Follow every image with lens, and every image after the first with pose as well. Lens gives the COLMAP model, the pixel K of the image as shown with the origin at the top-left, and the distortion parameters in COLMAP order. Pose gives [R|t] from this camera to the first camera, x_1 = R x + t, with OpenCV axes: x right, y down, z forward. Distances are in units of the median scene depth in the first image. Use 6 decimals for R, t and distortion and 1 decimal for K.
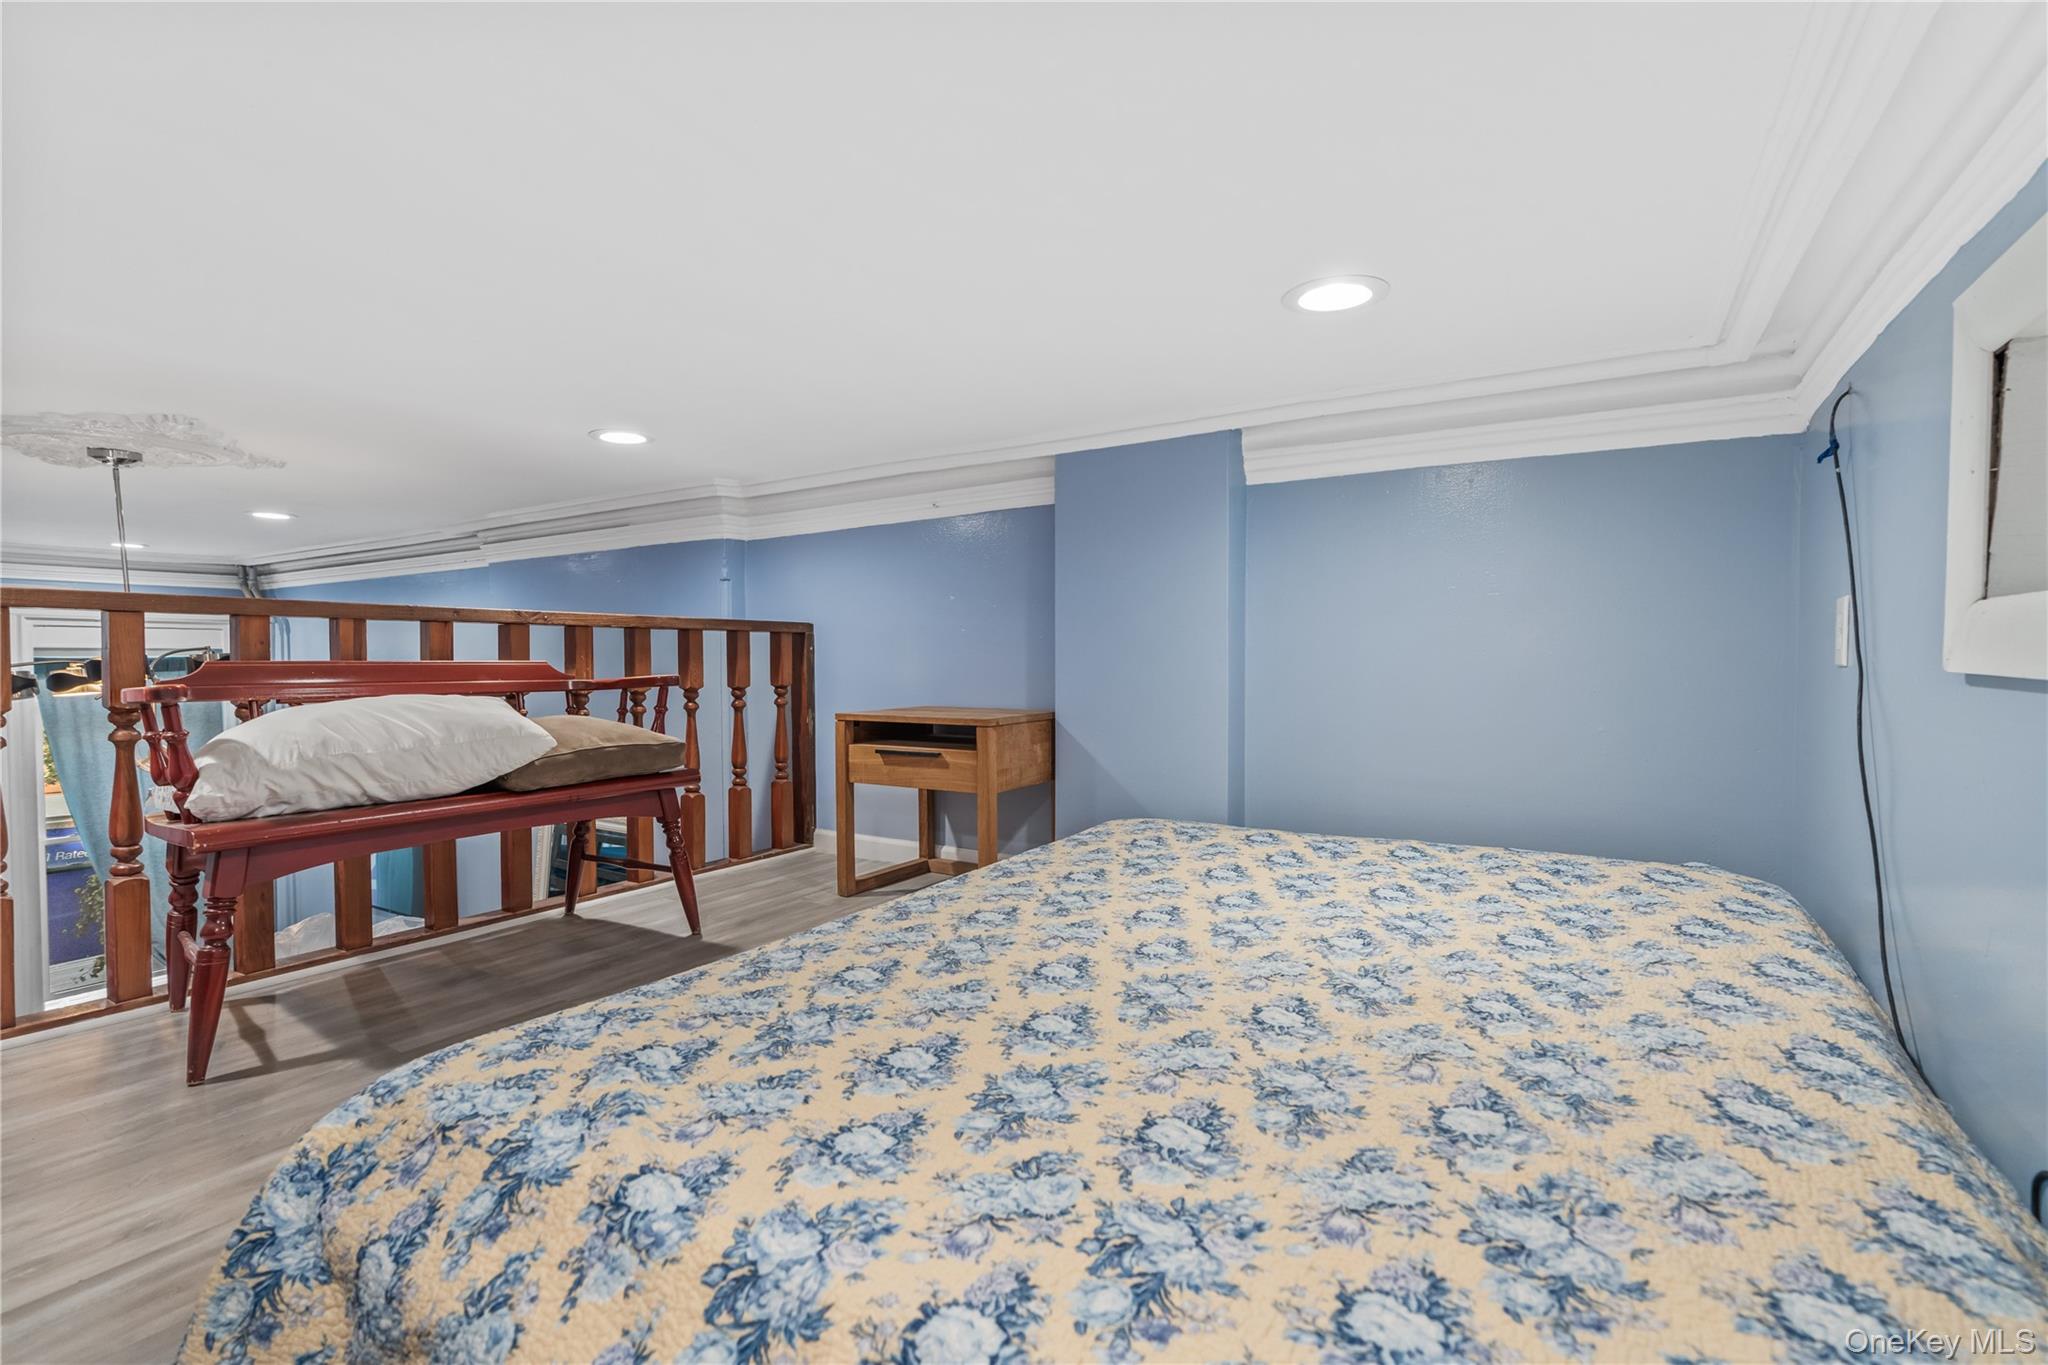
lens RADIAL K [[942.9, 0, 992.0], [0, 942.9, 682.2], [0, 0, 1]] dist [-0.008701, 0.001062]
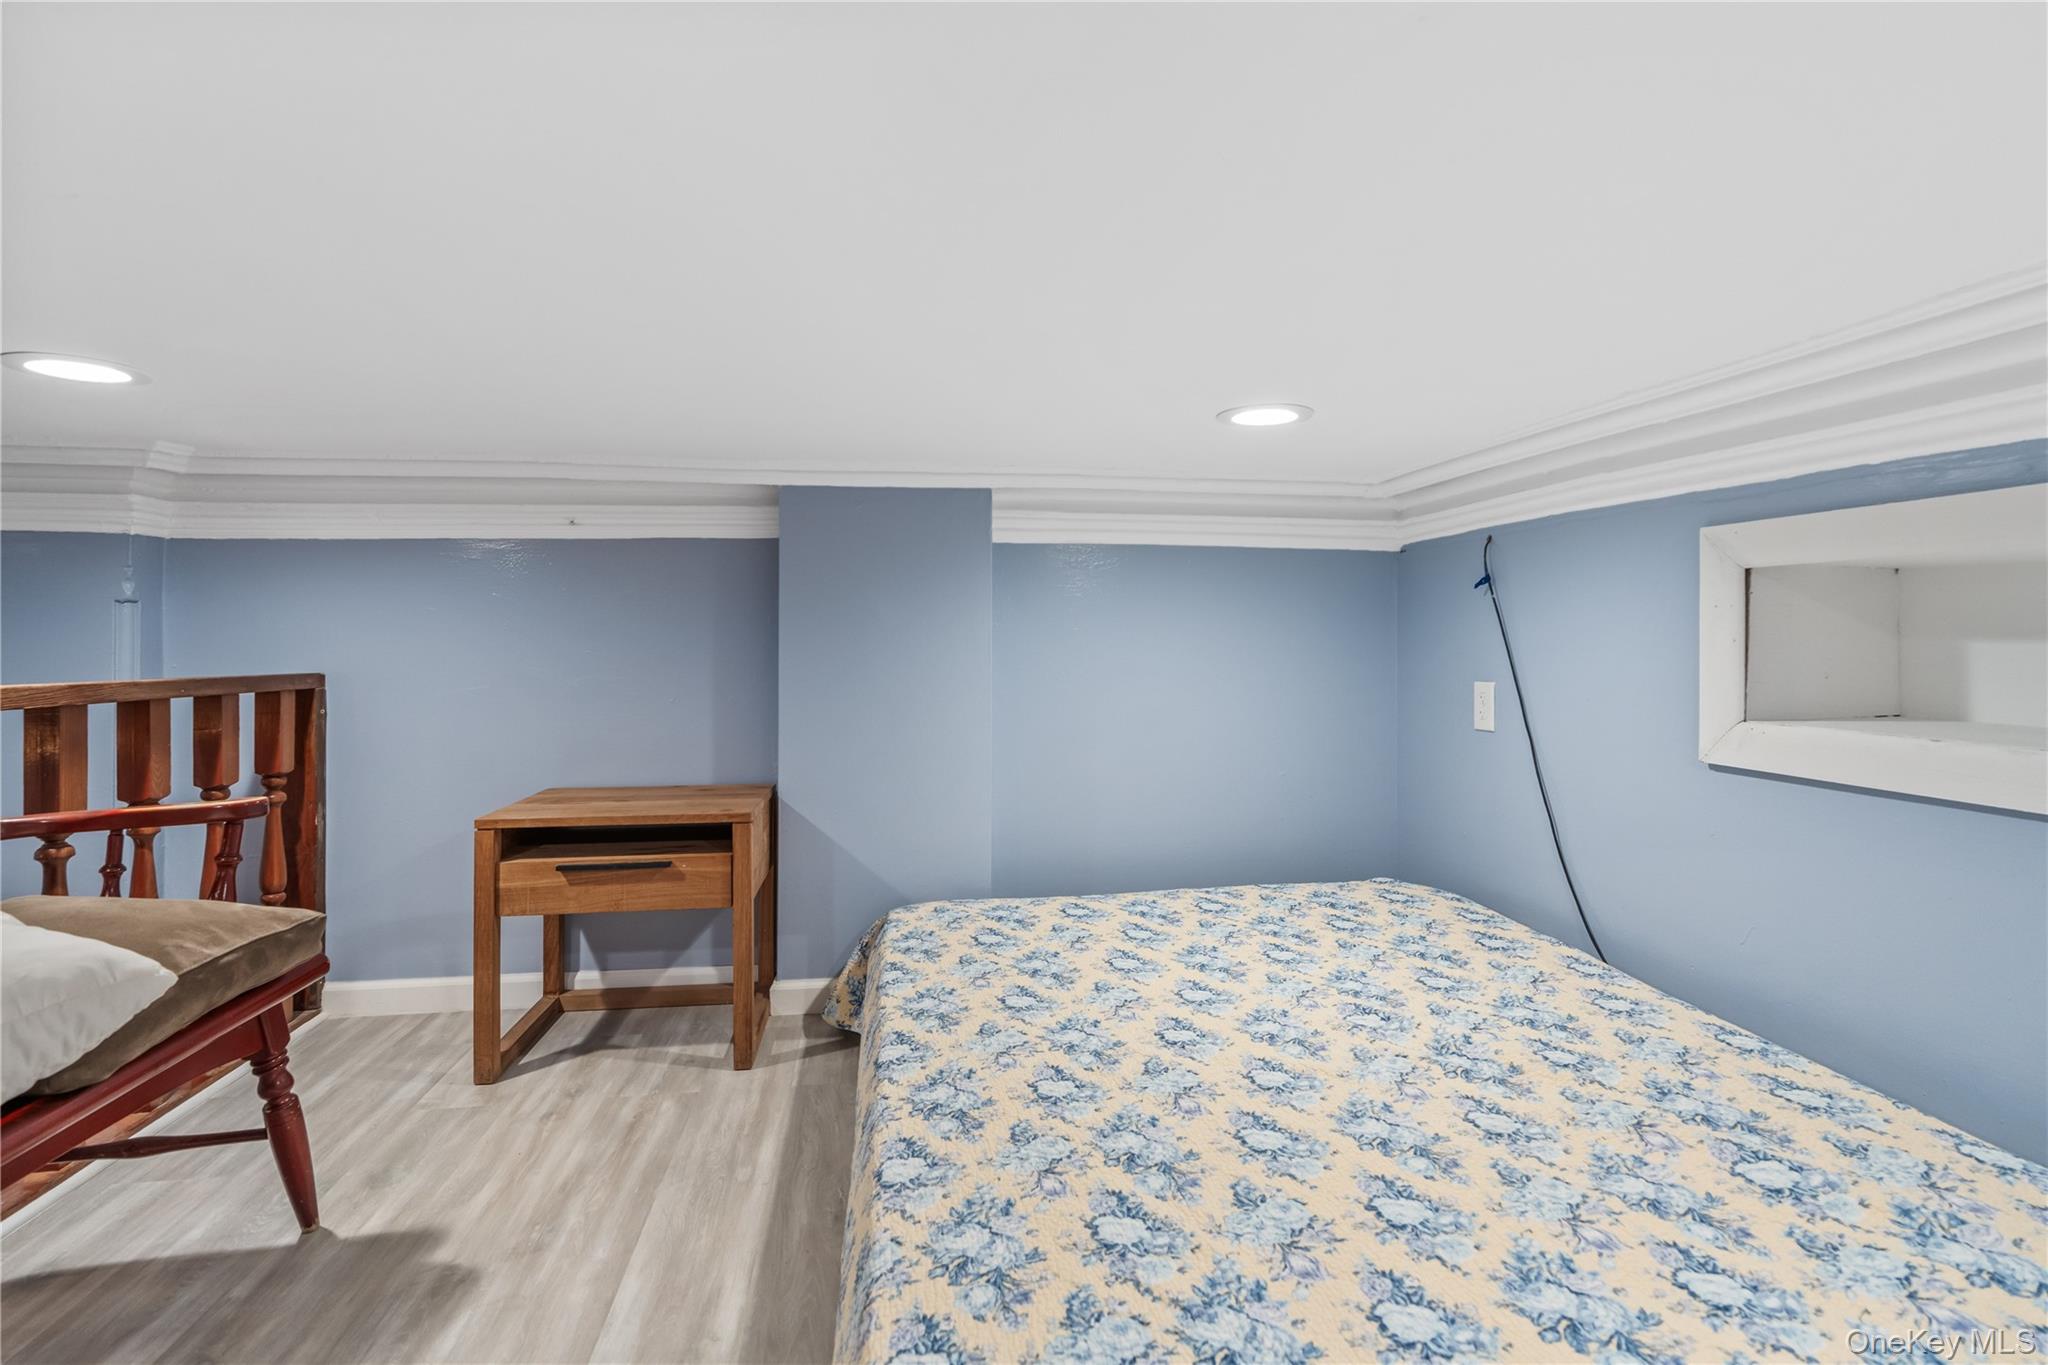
lens RADIAL K [[971.1, 0, 1017.1], [0, 971.1, 642.4], [0, 0, 1]] dist [-0.010851, 0.004622]
pose [[0.750536, 0.001912, 0.660826, -0.671180], [0.018789, 0.999530, -0.024232, -0.143856], [-0.660562, 0.030603, 0.750148, 0.404313]]
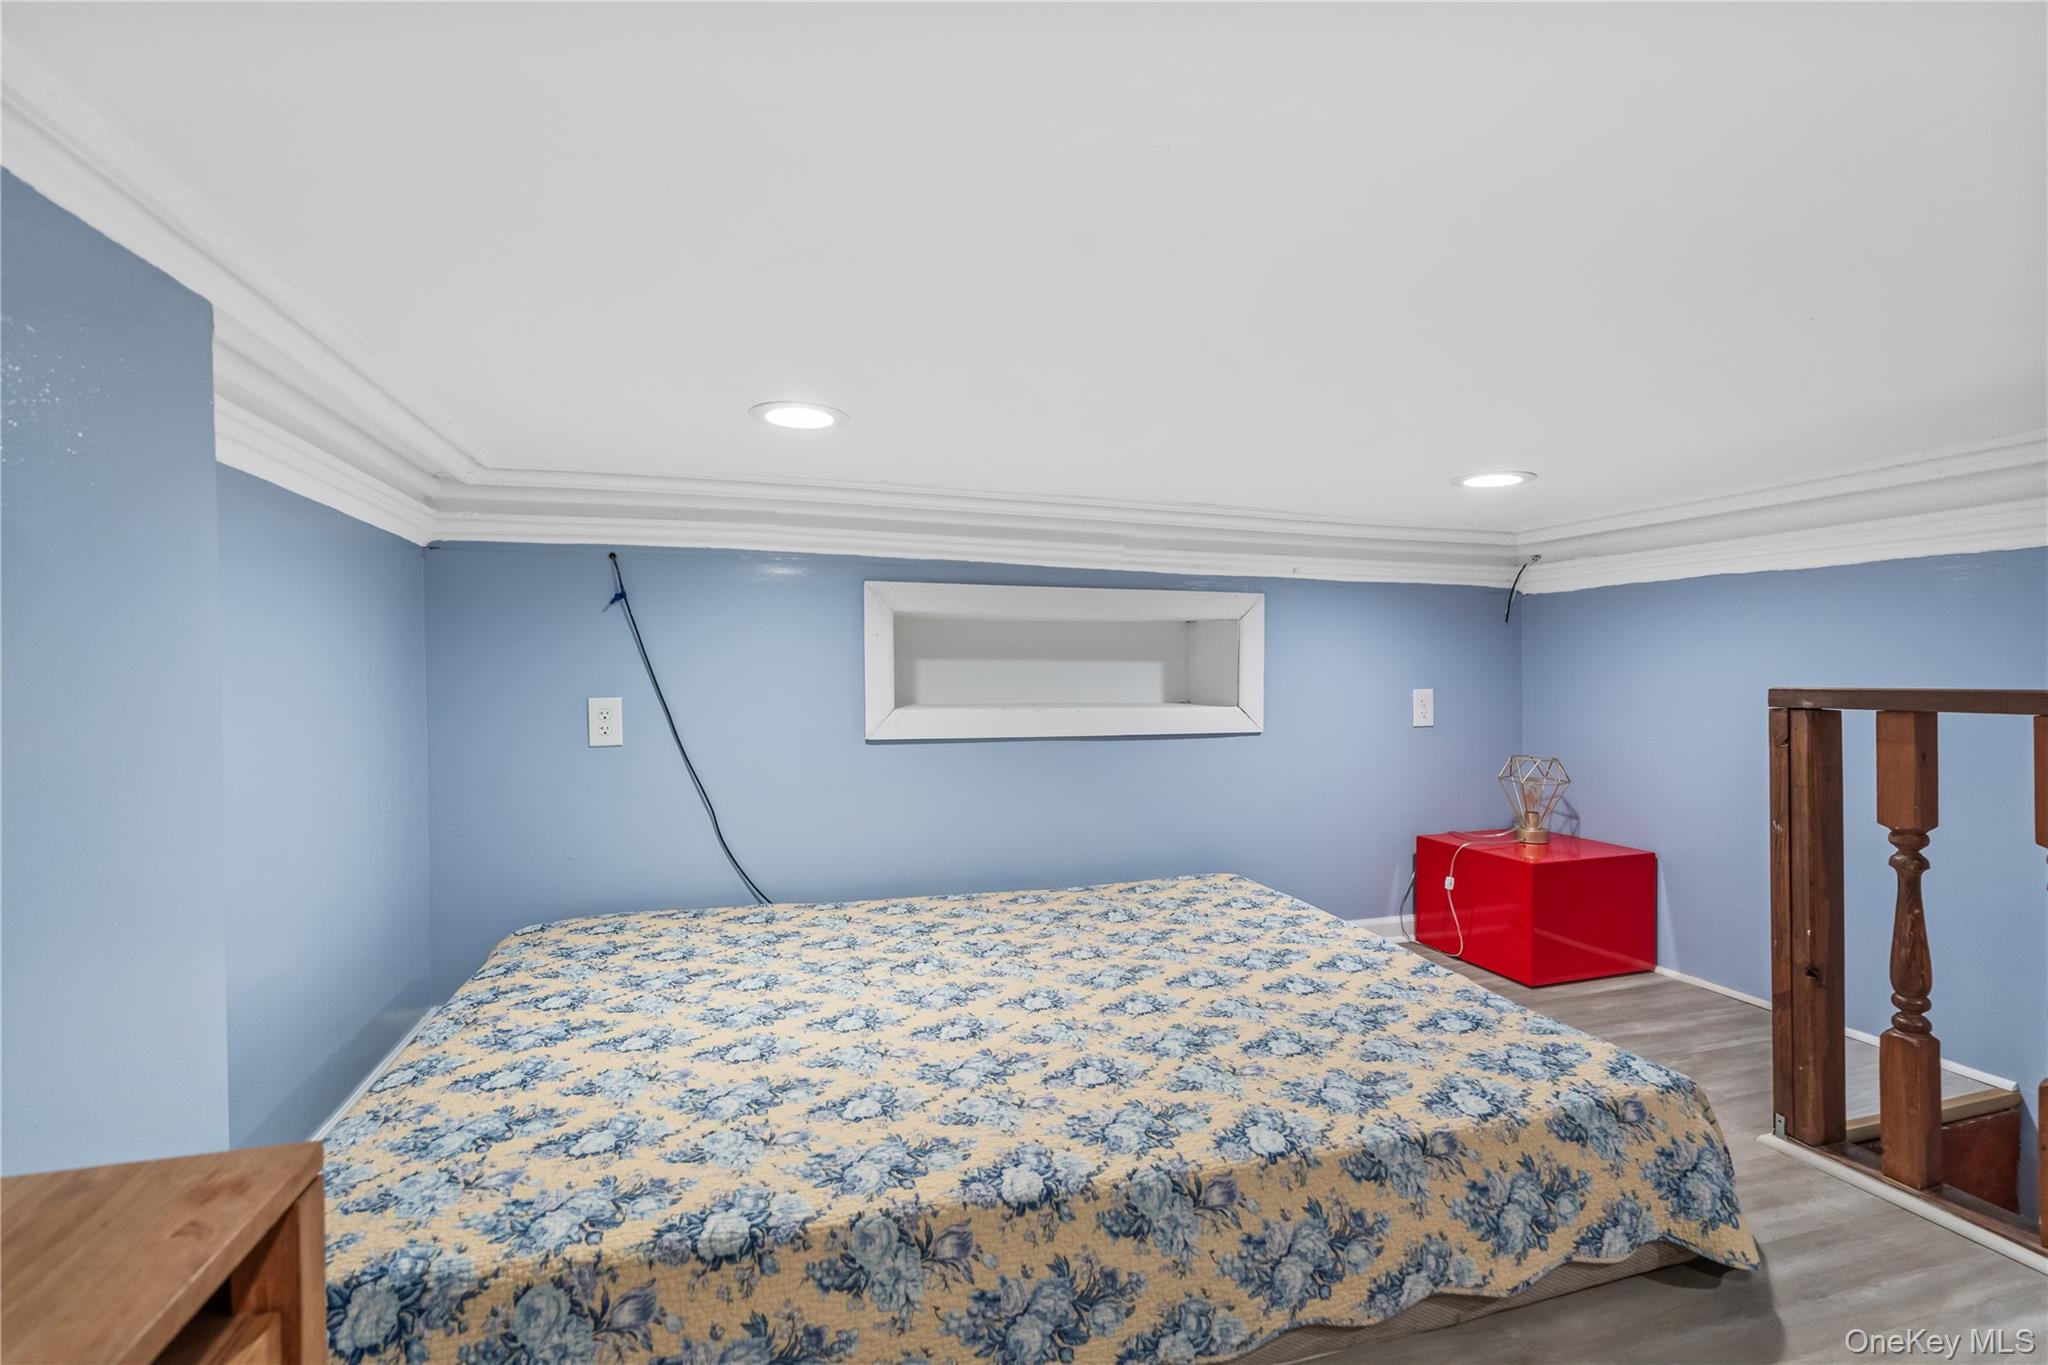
lens RADIAL K [[935.0, 0, 1024.9], [0, 935.0, 731.0], [0, 0, 1]] dist [-0.002434, 0.000083]
pose [[-0.768766, -0.039535, 0.638307, -0.560614], [0.021682, 0.995902, 0.087798, -0.170096], [-0.639163, 0.081336, -0.764759, 1.879244]]
